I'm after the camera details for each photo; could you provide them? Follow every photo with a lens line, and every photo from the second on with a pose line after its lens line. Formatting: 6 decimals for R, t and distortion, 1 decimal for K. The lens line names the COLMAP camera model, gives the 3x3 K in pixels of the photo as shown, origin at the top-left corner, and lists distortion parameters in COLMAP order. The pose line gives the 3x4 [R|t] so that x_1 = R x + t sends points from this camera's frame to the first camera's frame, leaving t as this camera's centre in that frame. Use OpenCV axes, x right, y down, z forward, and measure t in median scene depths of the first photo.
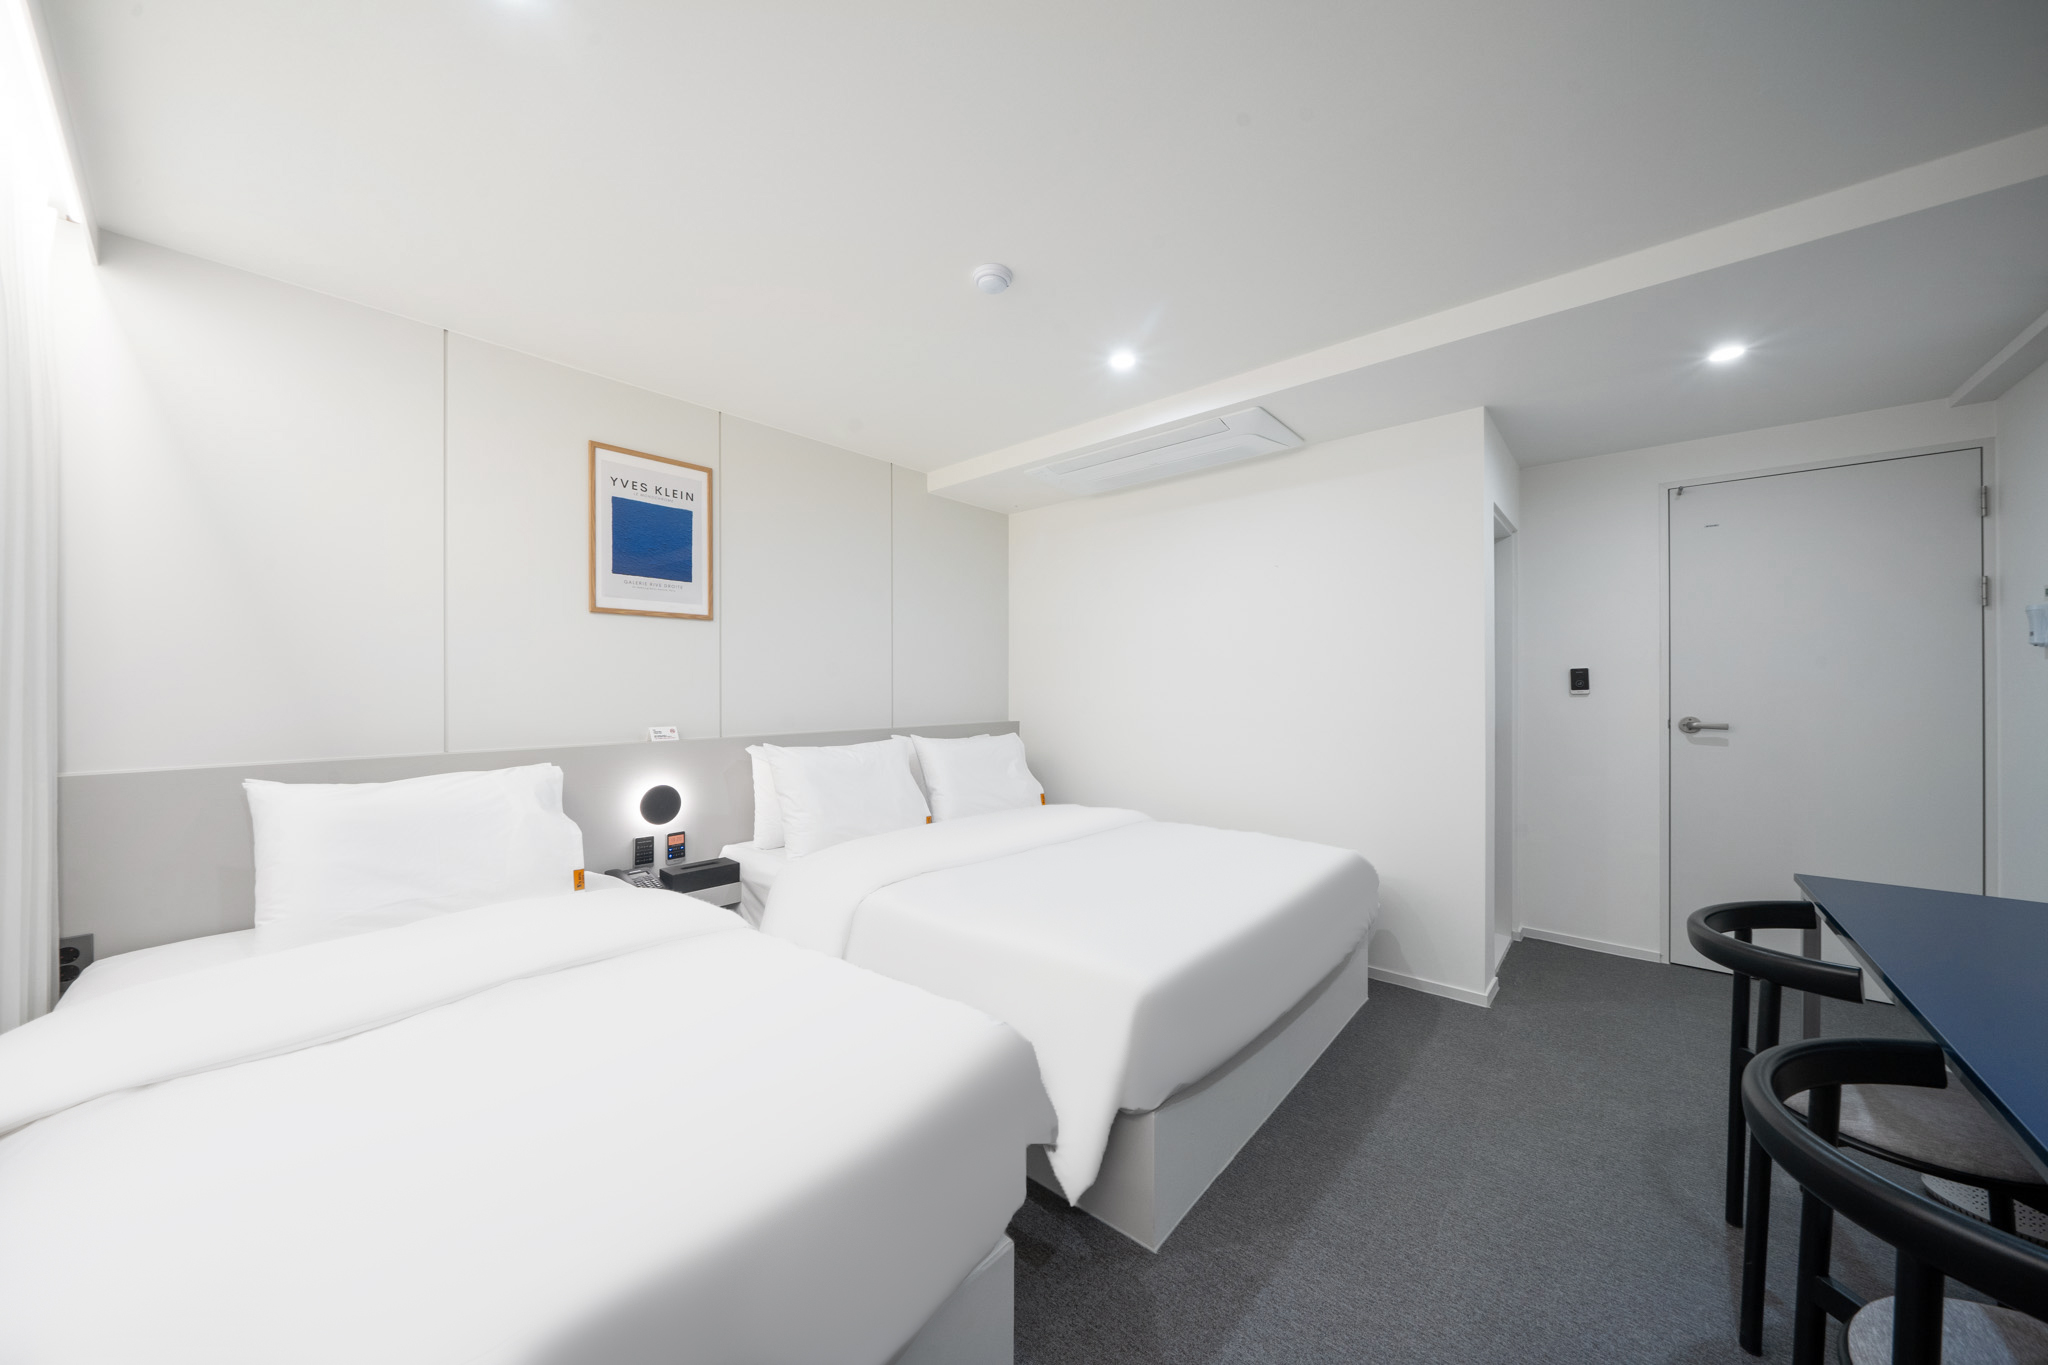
lens RADIAL K [[702.9, 0, 1024.0], [0, 702.9, 682.5], [0, 0, 1]] dist [-0.000360, 0.000007]
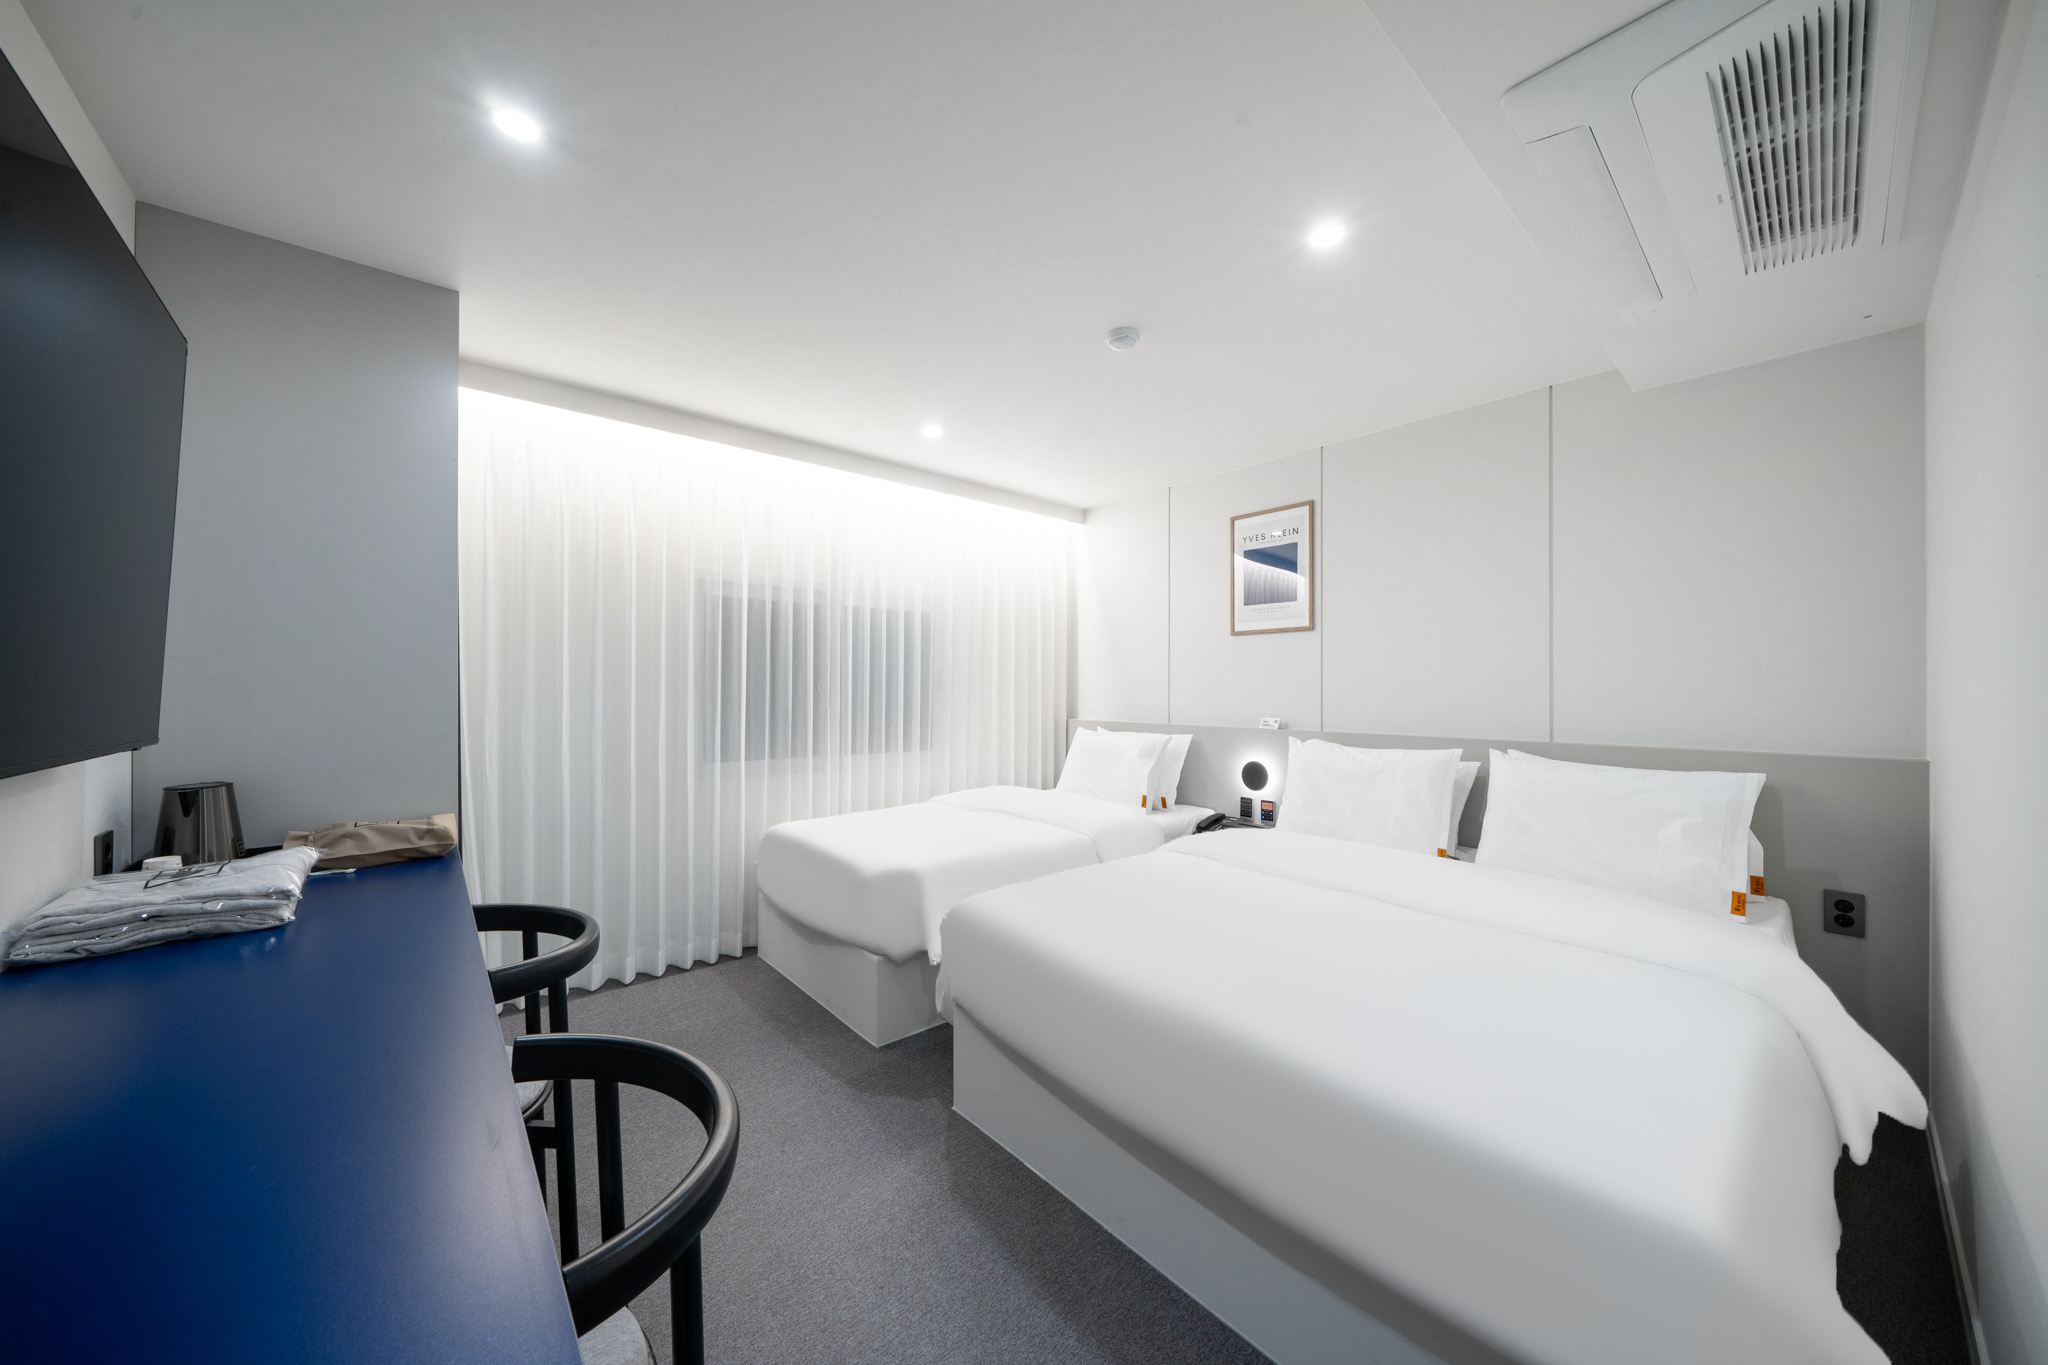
lens RADIAL K [[709.0, 0, 1023.3], [0, 709.0, 670.8], [0, 0, 1]] dist [-0.000106, -0.000002]
pose [[-0.143047, -0.015560, -0.989594, 0.828992], [0.011507, 0.999783, -0.017384, -0.005851], [0.989649, -0.013874, -0.142836, 0.723581]]
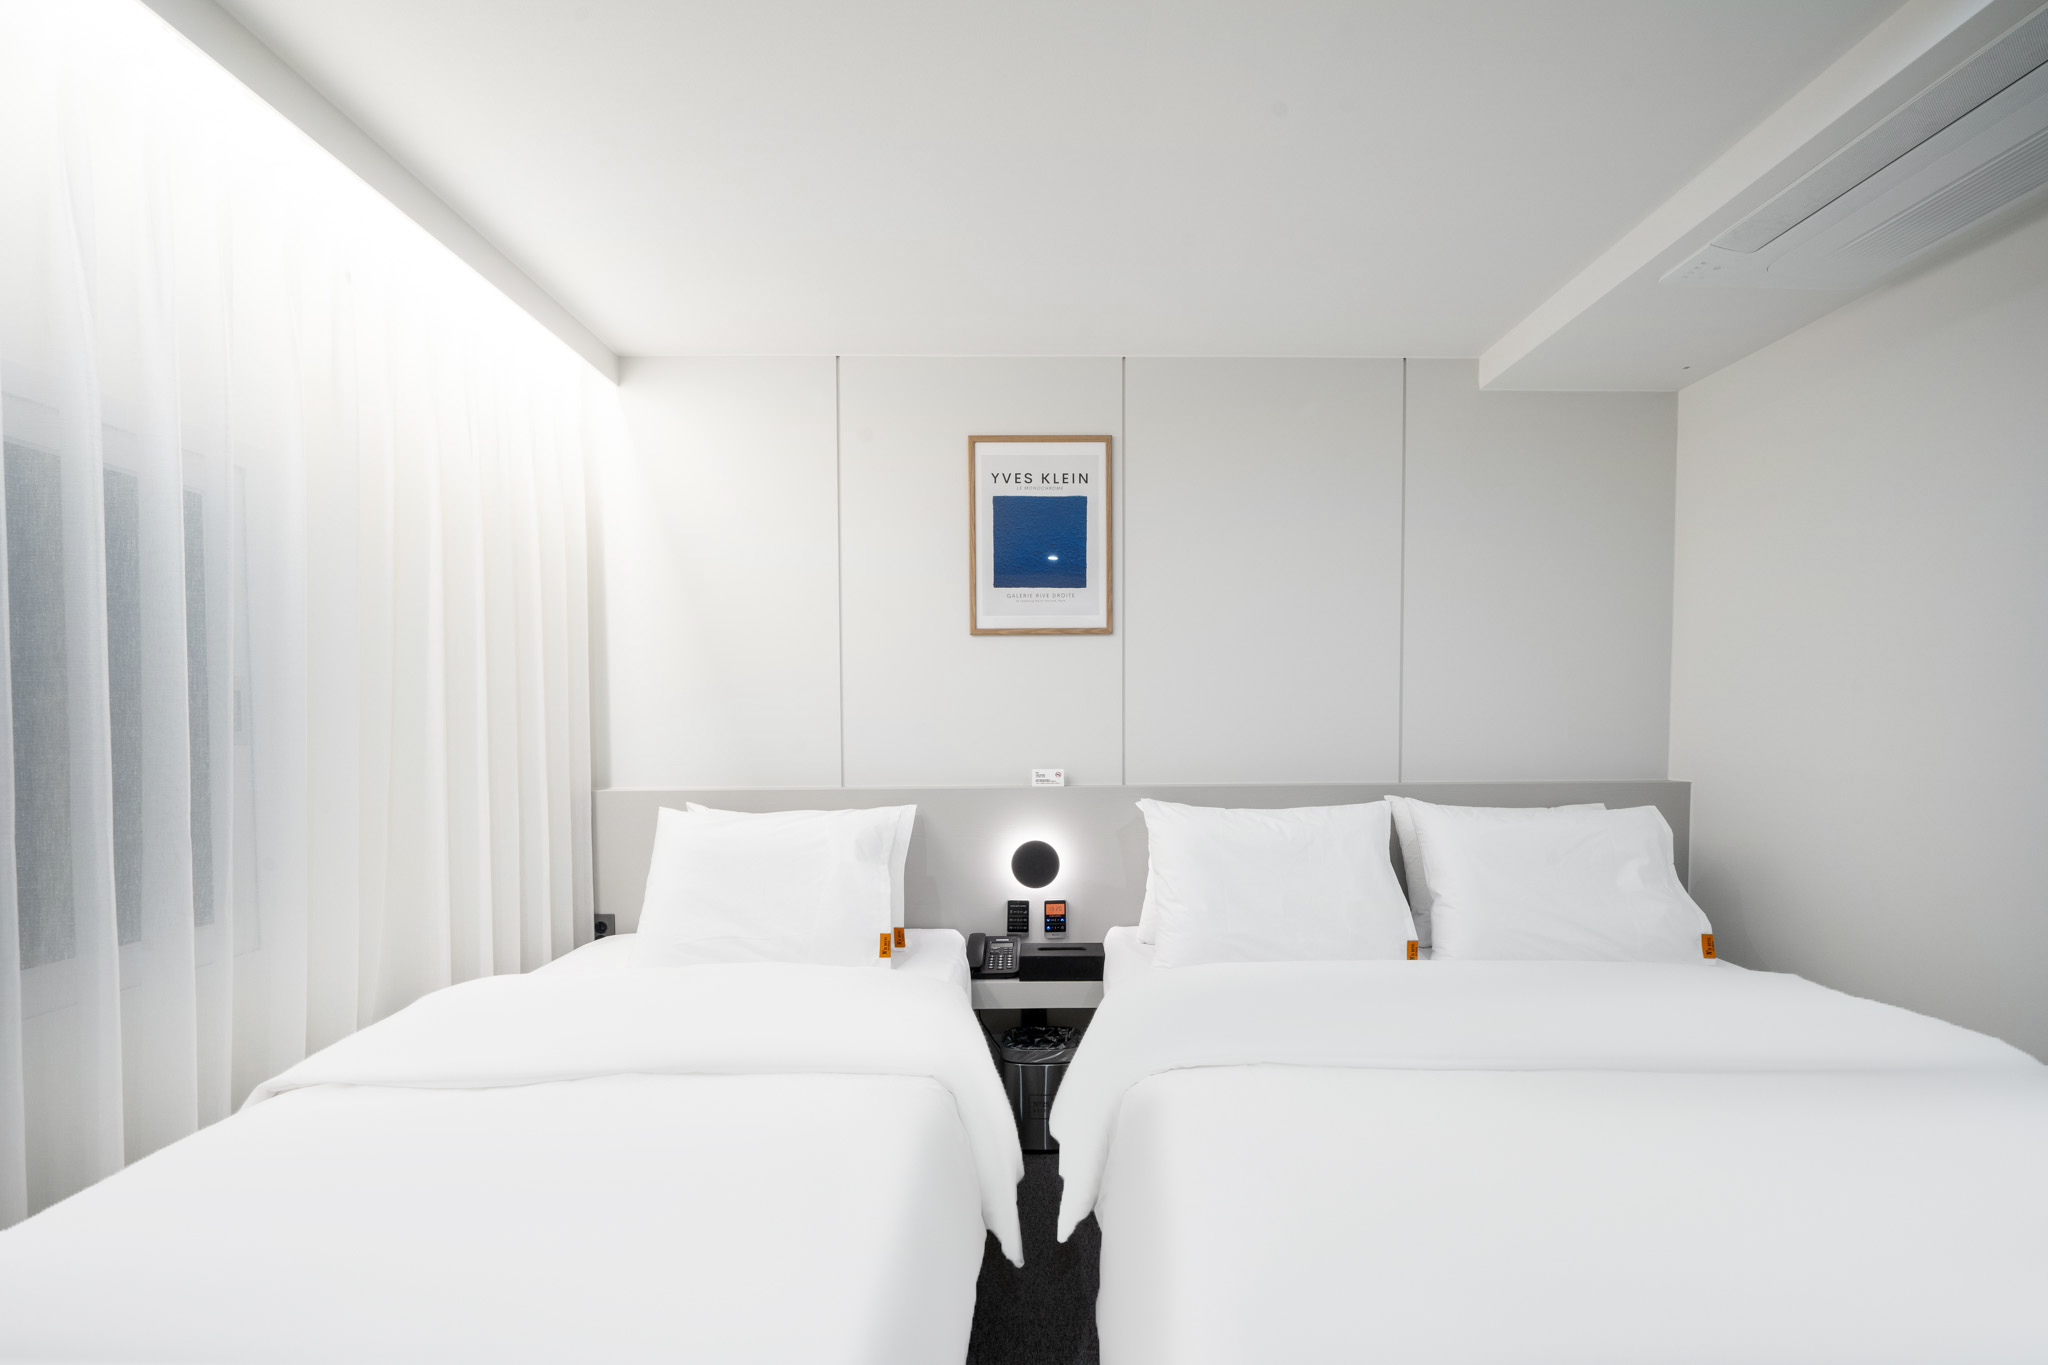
lens RADIAL K [[760.4, 0, 1030.4], [0, 760.4, 749.3], [0, 0, 1]] dist [0.001483, 0.000057]
pose [[0.668180, 0.022984, -0.743645, 0.128209], [0.009276, 0.999188, 0.039216, 0.004981], [0.743942, -0.033101, 0.667424, 0.387985]]
